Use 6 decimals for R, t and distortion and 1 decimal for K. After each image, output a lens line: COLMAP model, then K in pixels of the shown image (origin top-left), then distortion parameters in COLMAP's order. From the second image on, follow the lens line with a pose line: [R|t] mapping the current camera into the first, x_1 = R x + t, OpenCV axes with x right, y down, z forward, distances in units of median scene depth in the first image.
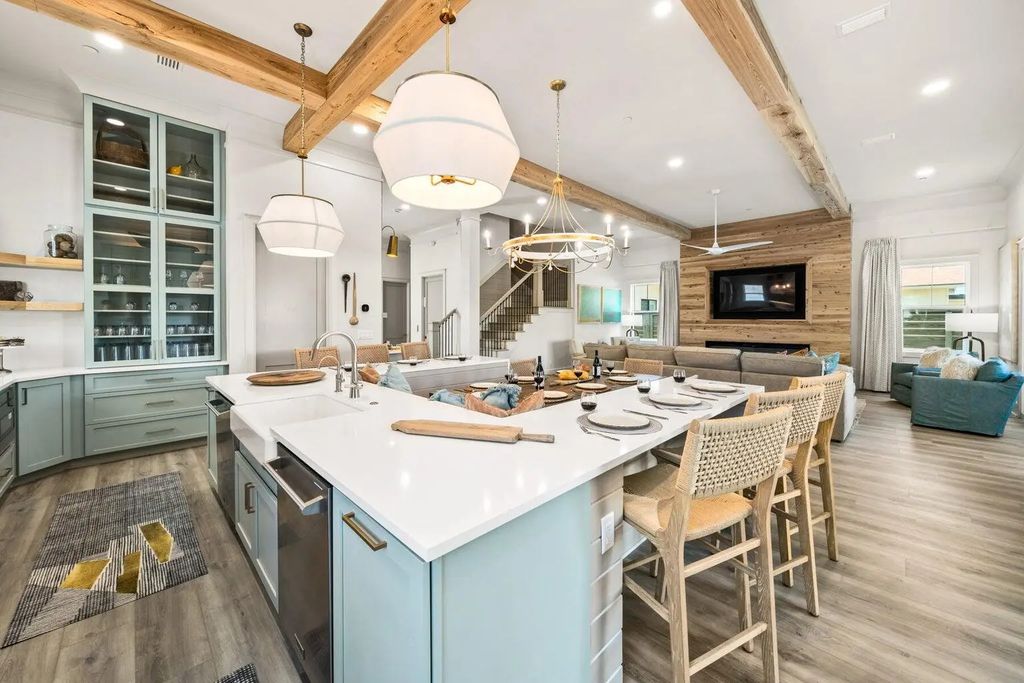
lens RADIAL K [[391.3, 0, 503.7], [0, 391.3, 321.7], [0, 0, 1]] dist [-0.001333, 0.000620]
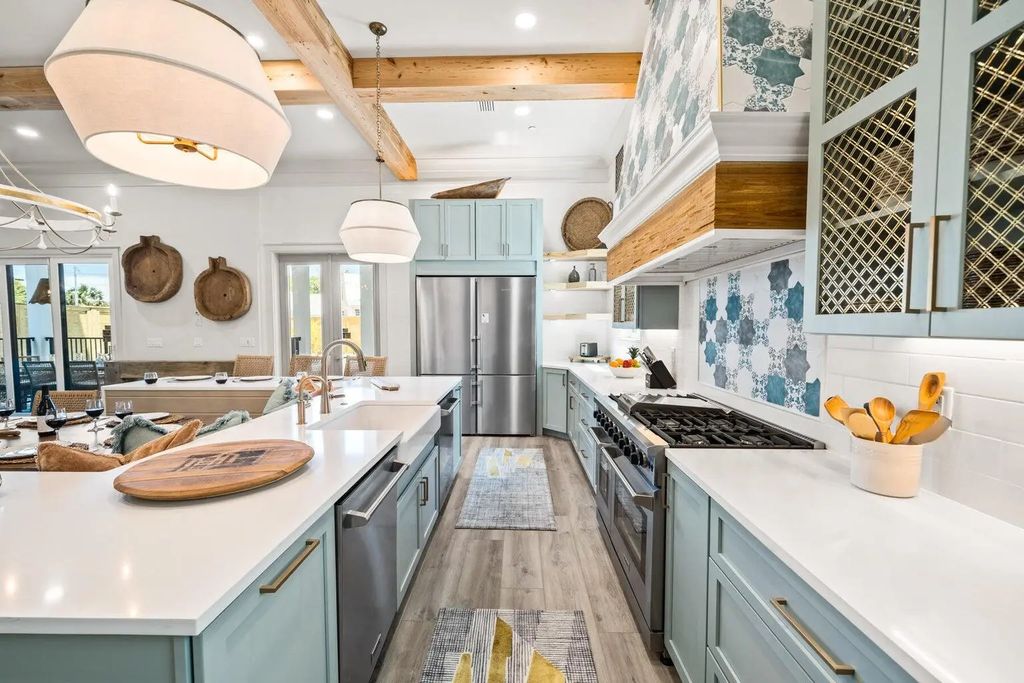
lens RADIAL K [[418.8, 0, 503.9], [0, 418.8, 349.2], [0, 0, 1]] dist [0.003528, 0.000010]
pose [[-0.697553, -0.040779, 0.715372, -0.424148], [0.006269, 0.997994, 0.063002, -0.003865], [-0.716506, 0.048432, -0.695898, 0.427582]]
